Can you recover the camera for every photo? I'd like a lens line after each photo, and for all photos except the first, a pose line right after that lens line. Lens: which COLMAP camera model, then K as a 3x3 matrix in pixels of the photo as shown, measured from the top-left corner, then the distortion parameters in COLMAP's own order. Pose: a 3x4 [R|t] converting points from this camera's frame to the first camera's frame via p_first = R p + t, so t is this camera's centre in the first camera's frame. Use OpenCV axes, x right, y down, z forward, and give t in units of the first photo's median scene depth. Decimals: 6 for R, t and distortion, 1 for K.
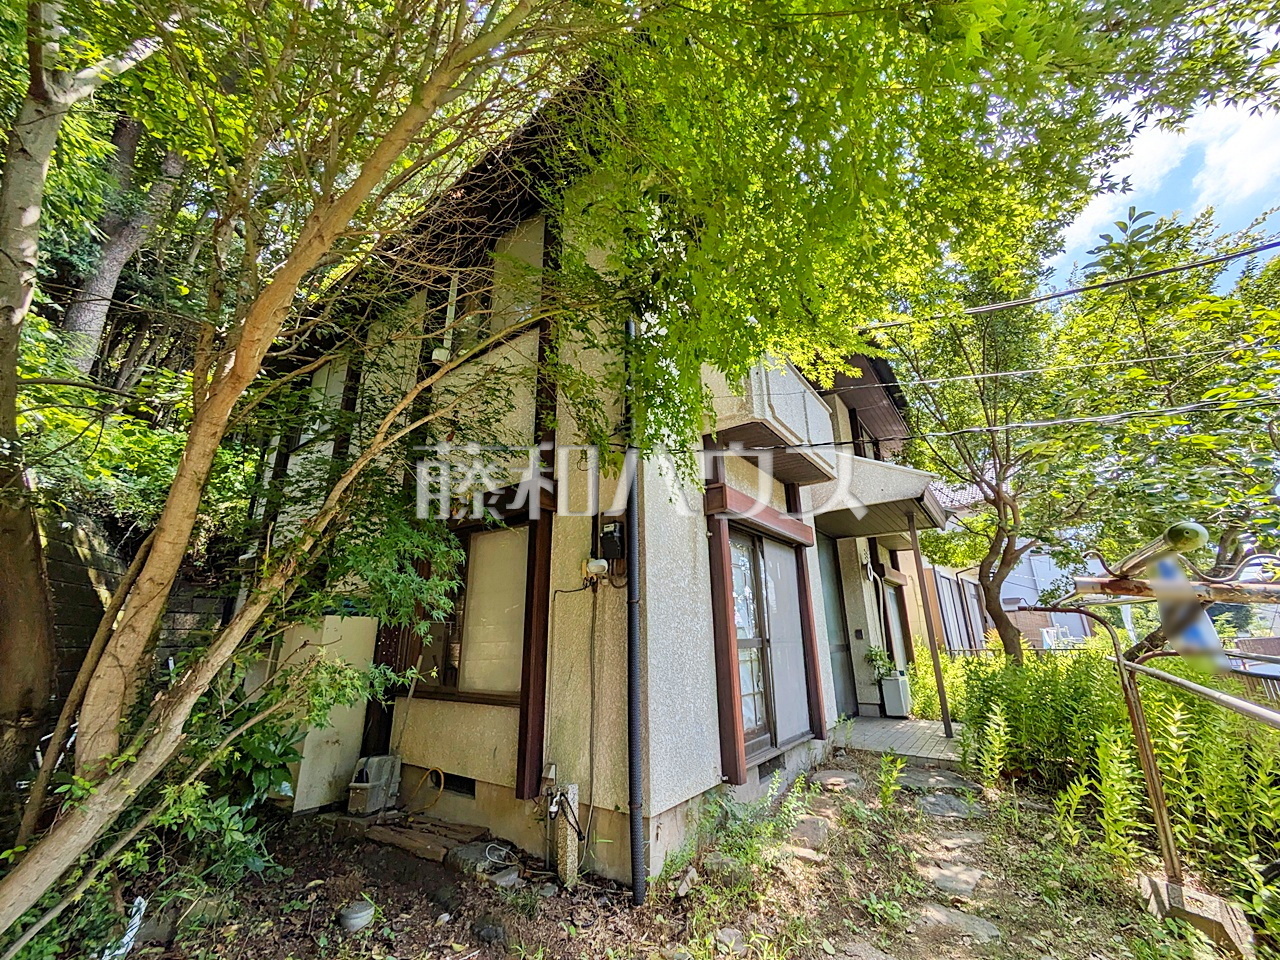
lens RADIAL K [[508.4, 0, 644.3], [0, 508.4, 480.6], [0, 0, 1]] dist [0.002925, 0.000419]
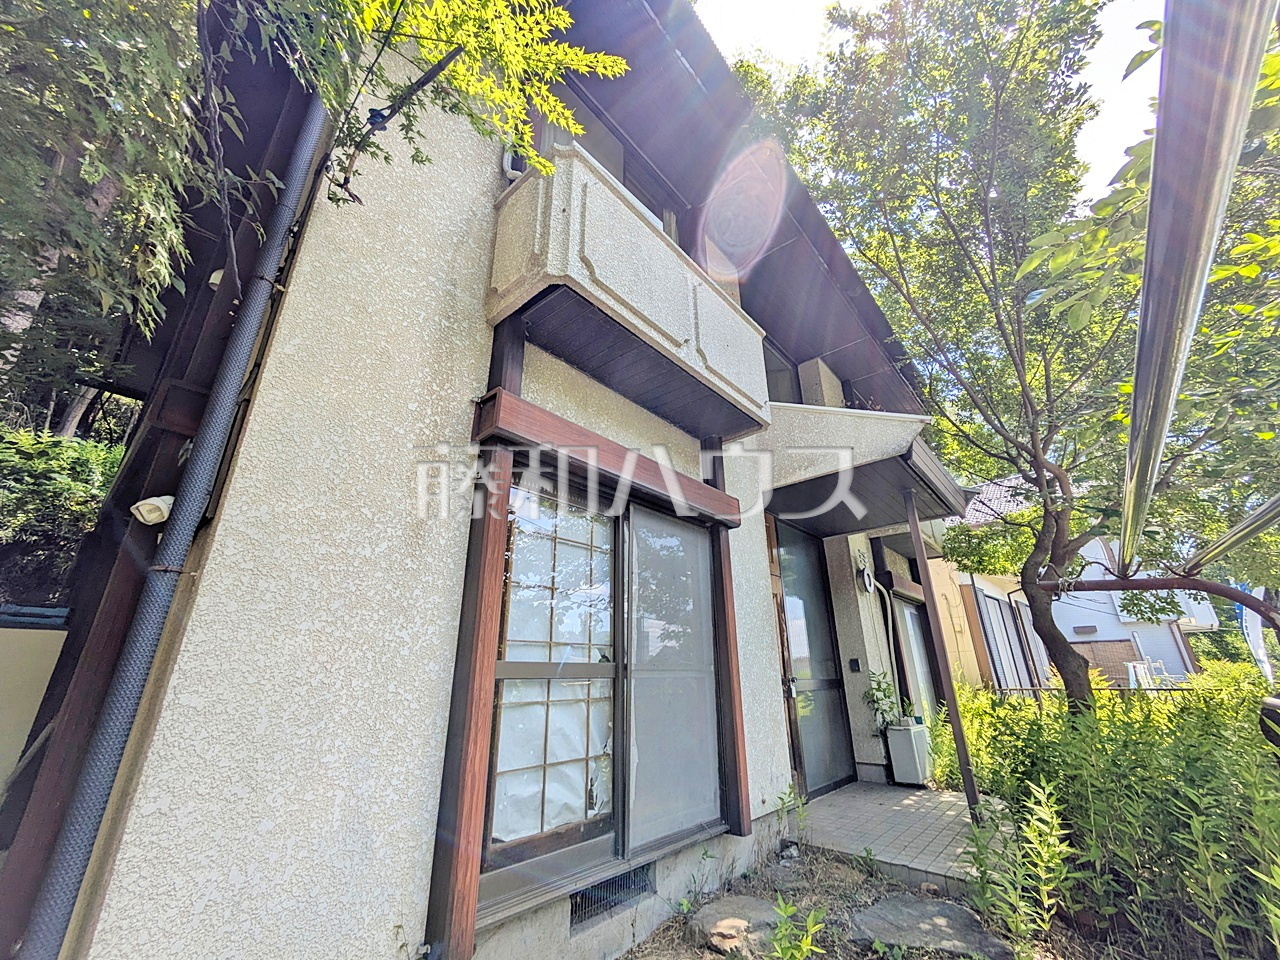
lens RADIAL K [[503.6, 0, 640.0], [0, 503.6, 480.0], [0, 0, 1]] dist [-0.002061, 0.001064]
pose [[0.995189, -0.027879, -0.093922, 0.297210], [0.021401, 0.997367, -0.069285, 0.124336], [0.095606, 0.066942, 0.993166, 0.362073]]
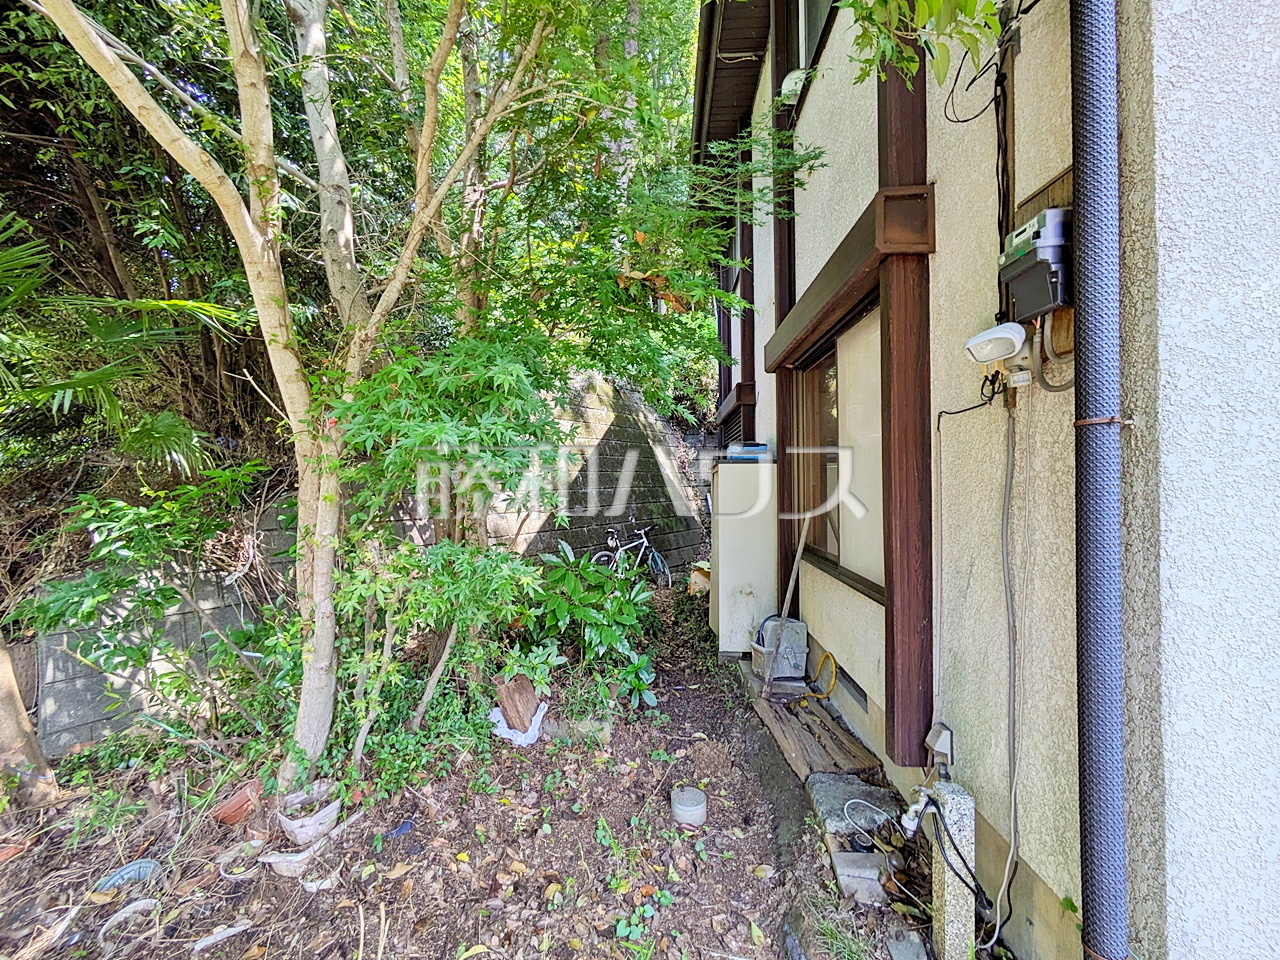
lens RADIAL K [[508.4, 0, 644.3], [0, 508.4, 480.6], [0, 0, 1]] dist [0.002925, 0.000419]
pose [[0.545392, 0.009755, -0.838124, 0.062508], [0.253283, 0.951268, 0.175891, 0.088200], [0.798997, -0.308212, 0.516343, 0.364278]]
